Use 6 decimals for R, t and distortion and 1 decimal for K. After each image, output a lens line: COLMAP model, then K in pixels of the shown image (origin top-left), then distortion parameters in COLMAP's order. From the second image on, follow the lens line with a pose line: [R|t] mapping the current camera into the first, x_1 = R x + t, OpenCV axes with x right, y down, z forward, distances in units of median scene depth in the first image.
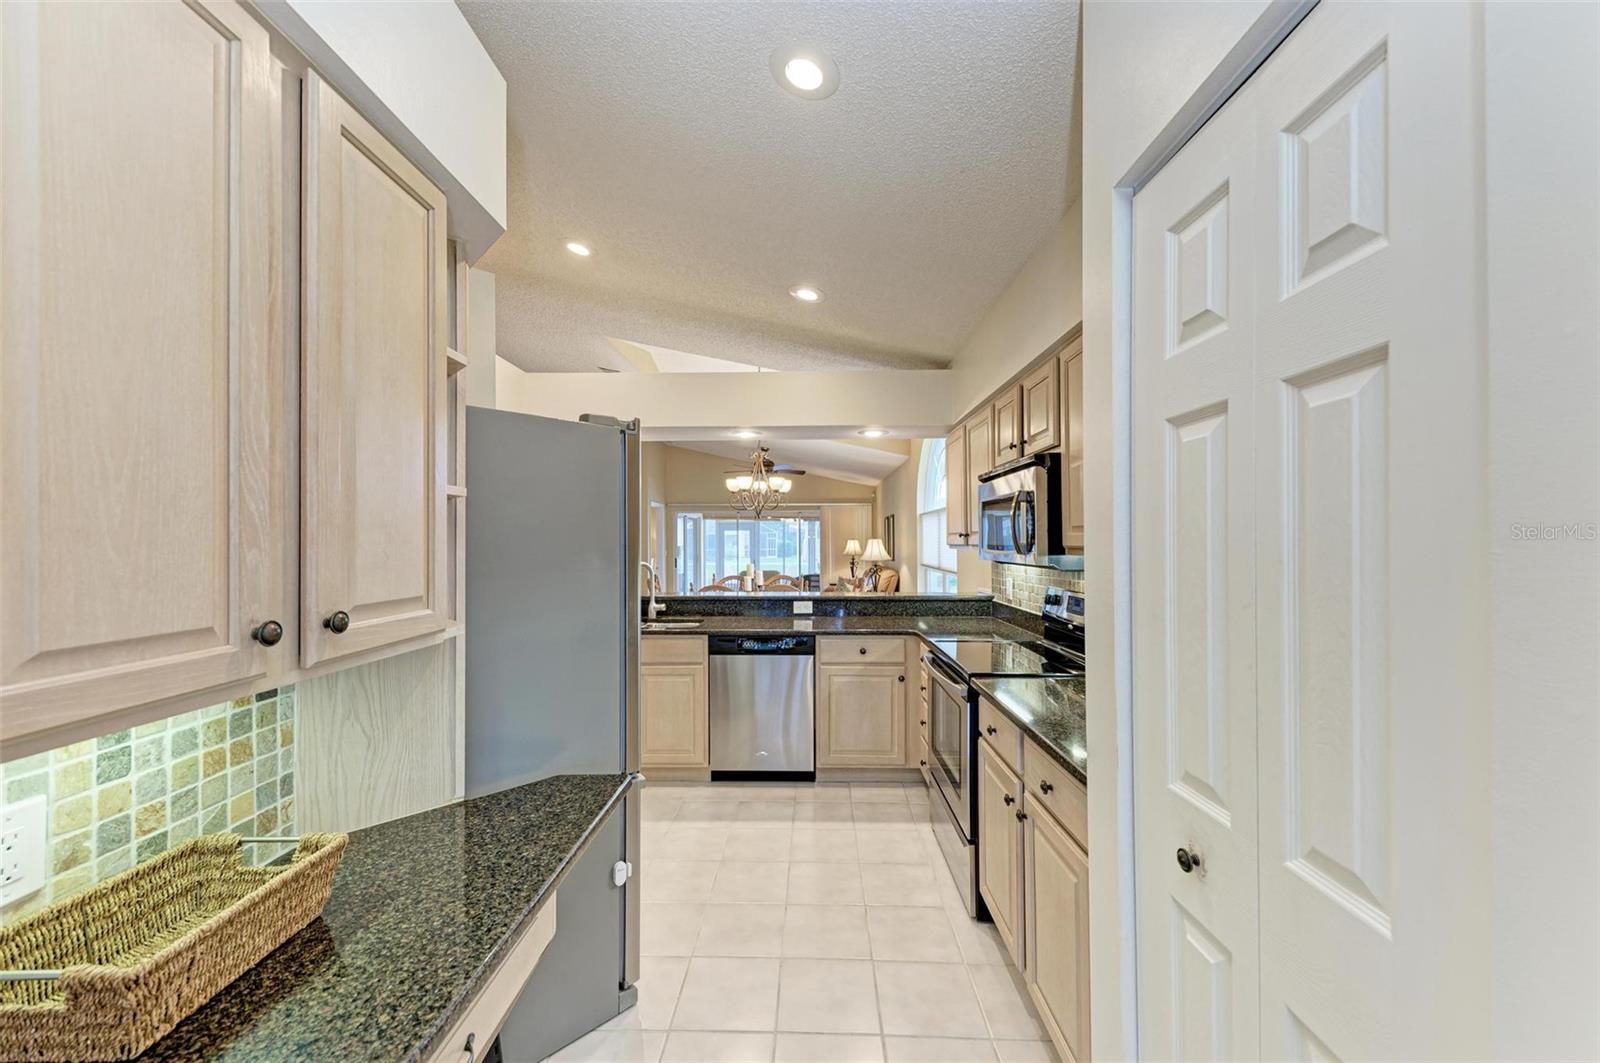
lens RADIAL K [[599.5, 0, 800.0], [0, 599.5, 531.5], [0, 0, 1]] dist [0.021807, -0.008102]
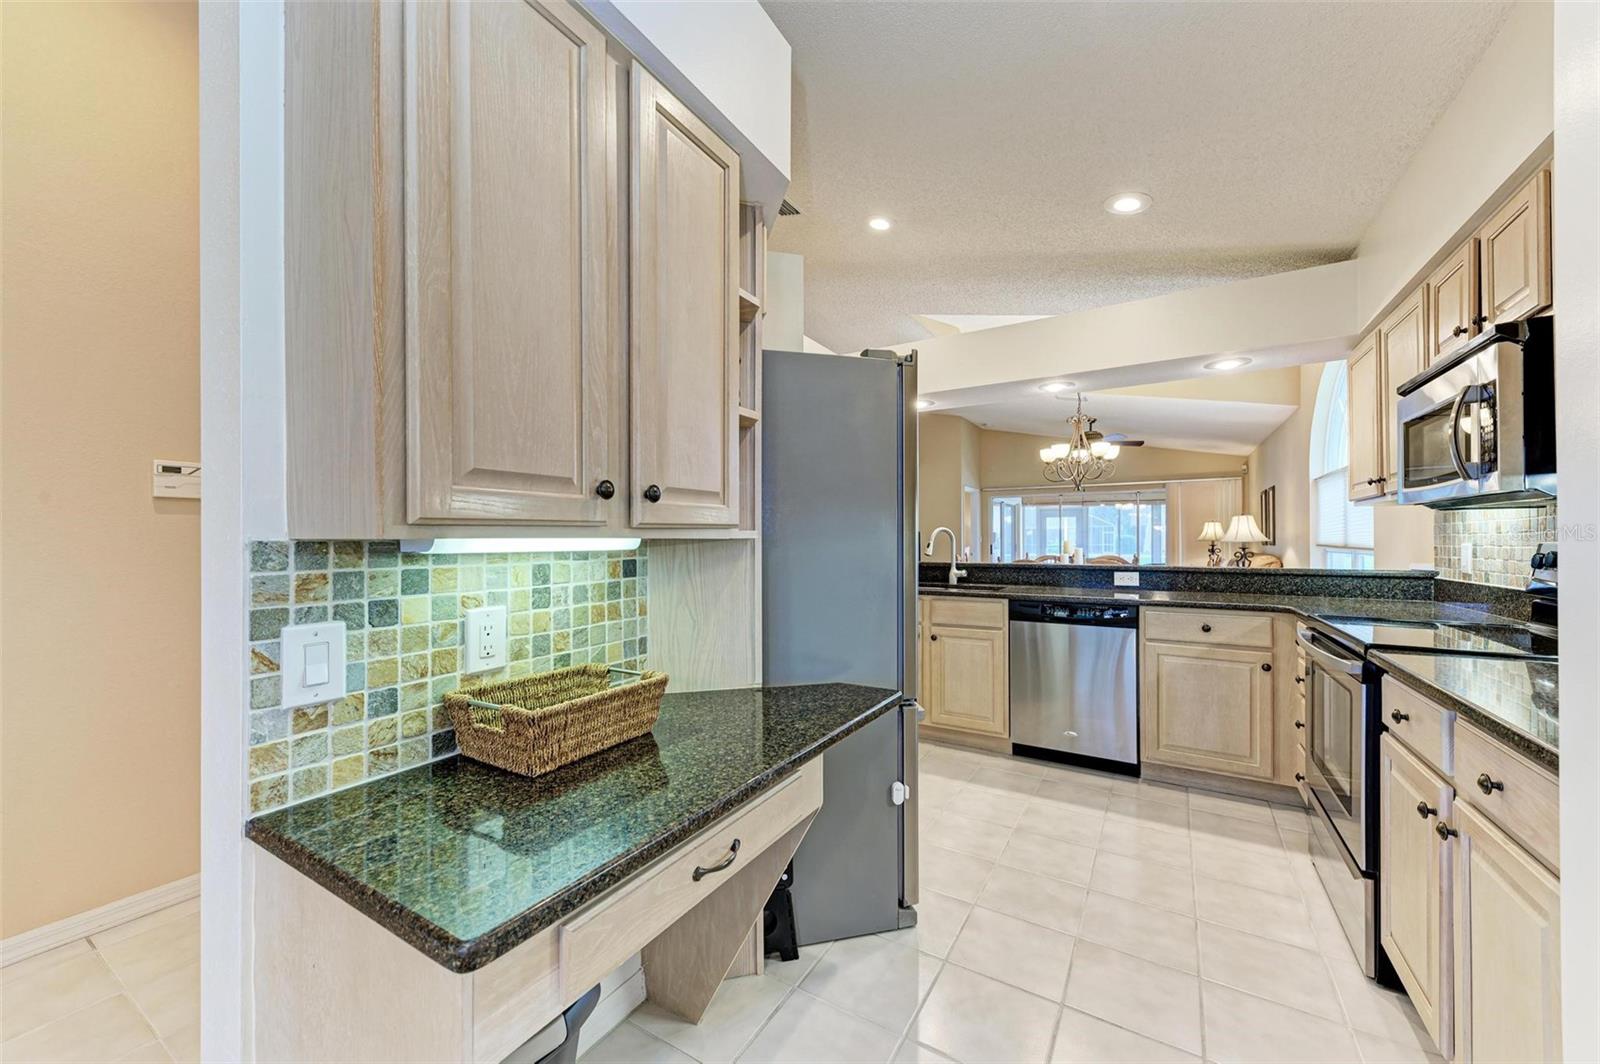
lens RADIAL K [[599.5, 0, 800.0], [0, 599.5, 532.0], [0, 0, 1]] dist [0.021807, -0.008102]
pose [[0.865692, 0.000209, -0.500578, 0.058606], [0.002495, 0.999986, 0.004732, 0.096720], [0.500571, -0.005345, 0.865679, 0.026593]]
